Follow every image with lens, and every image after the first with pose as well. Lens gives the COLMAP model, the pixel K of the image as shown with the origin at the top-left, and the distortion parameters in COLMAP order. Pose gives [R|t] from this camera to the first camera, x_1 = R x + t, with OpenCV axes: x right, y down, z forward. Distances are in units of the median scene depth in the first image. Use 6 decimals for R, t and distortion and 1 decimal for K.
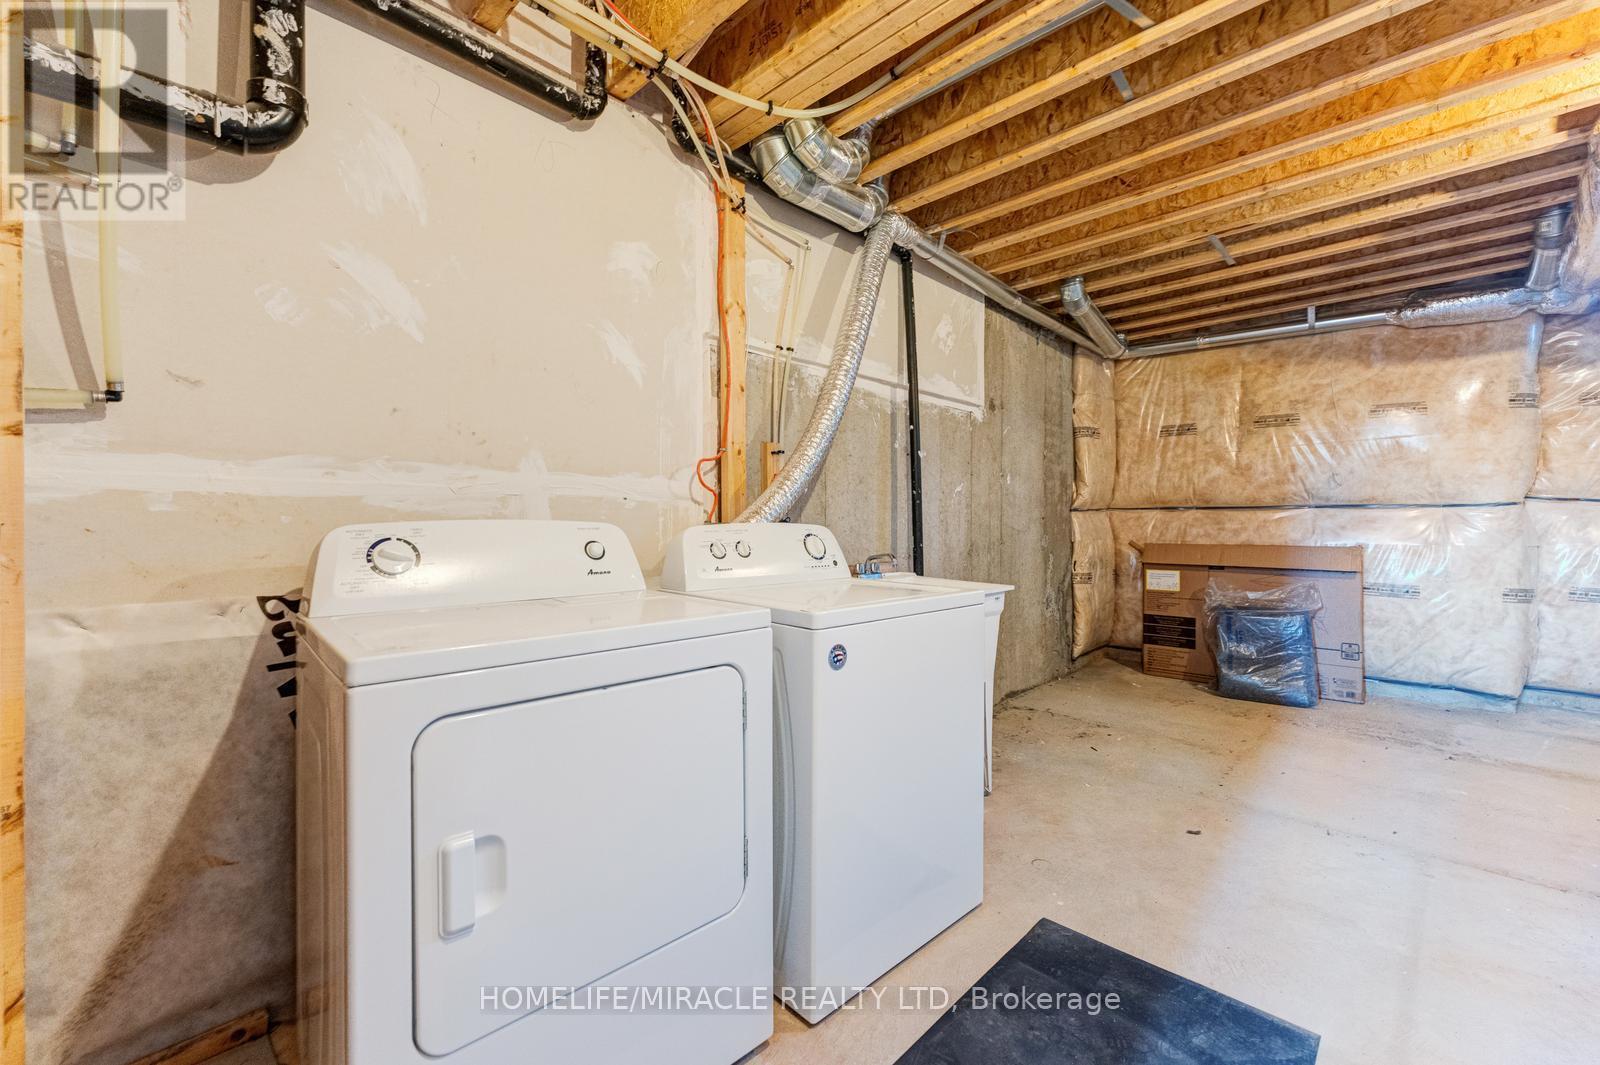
lens RADIAL K [[681.8, 0, 786.3], [0, 681.8, 514.3], [0, 0, 1]] dist [0.001389, 0.000154]
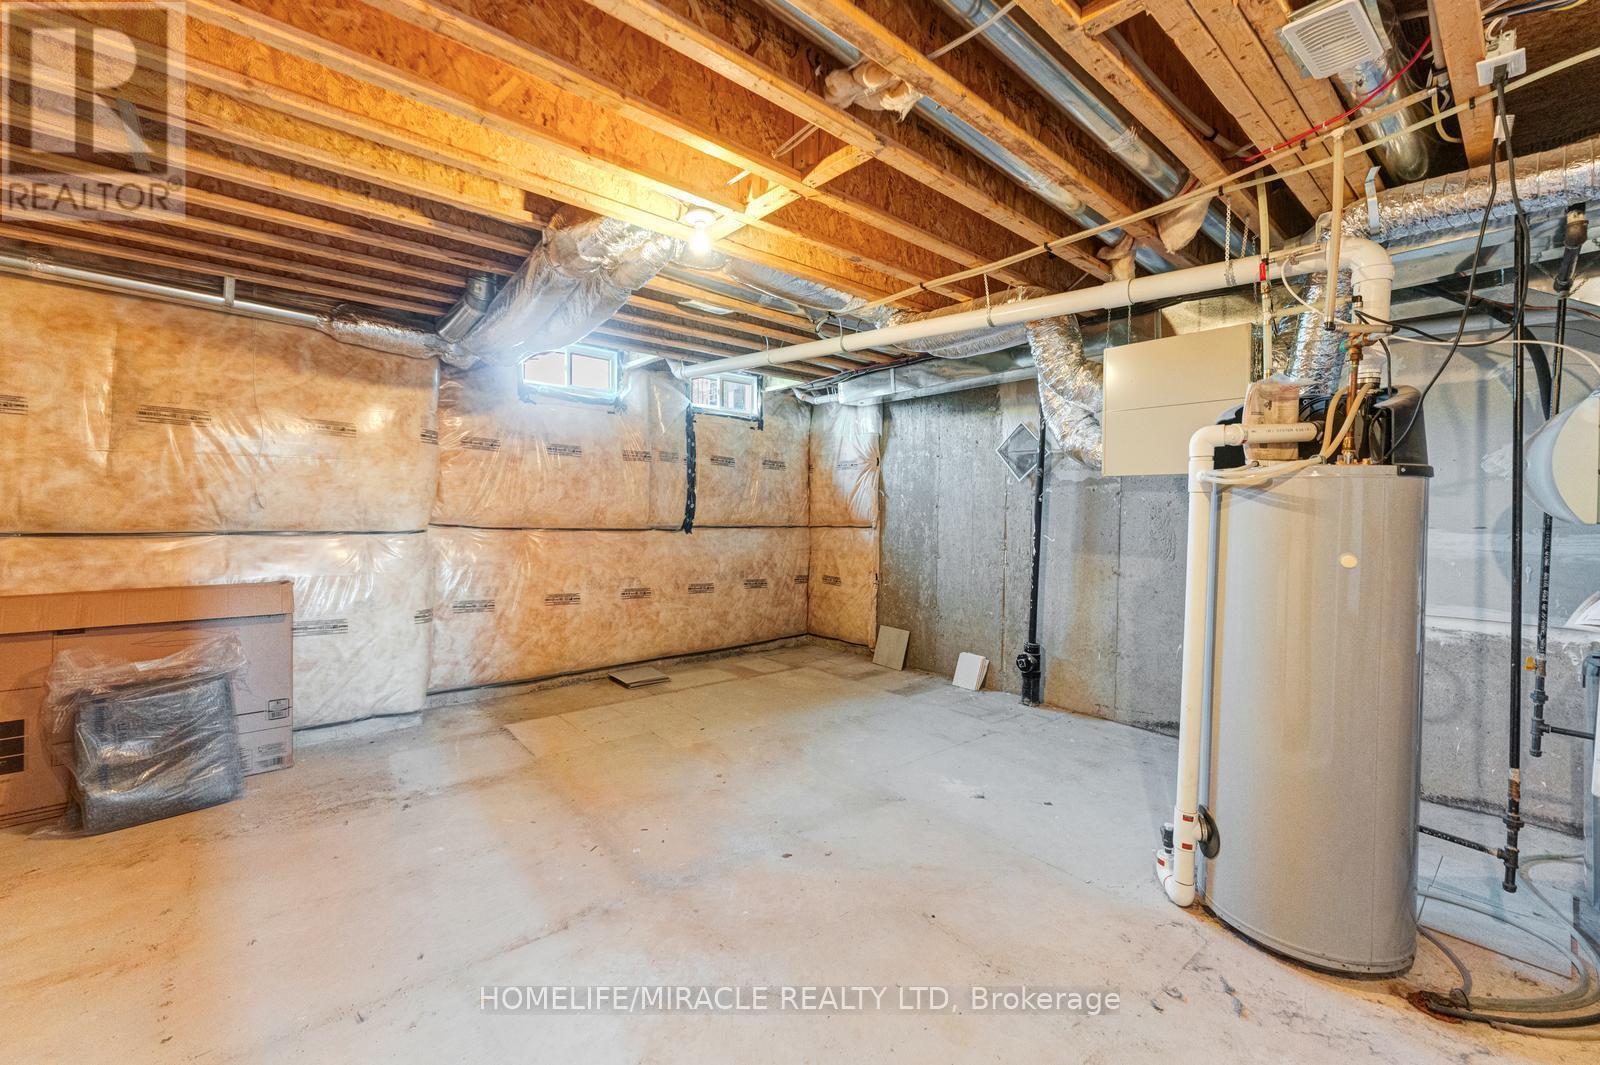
lens RADIAL K [[639.6, 0, 799.0], [0, 639.6, 519.2], [0, 0, 1]] dist [0.001715, 0.000259]
pose [[0.072471, -0.009338, 0.997327, 0.086403], [-0.027758, 0.999550, 0.011376, -0.056207], [-0.996984, -0.028509, 0.072180, 0.298451]]
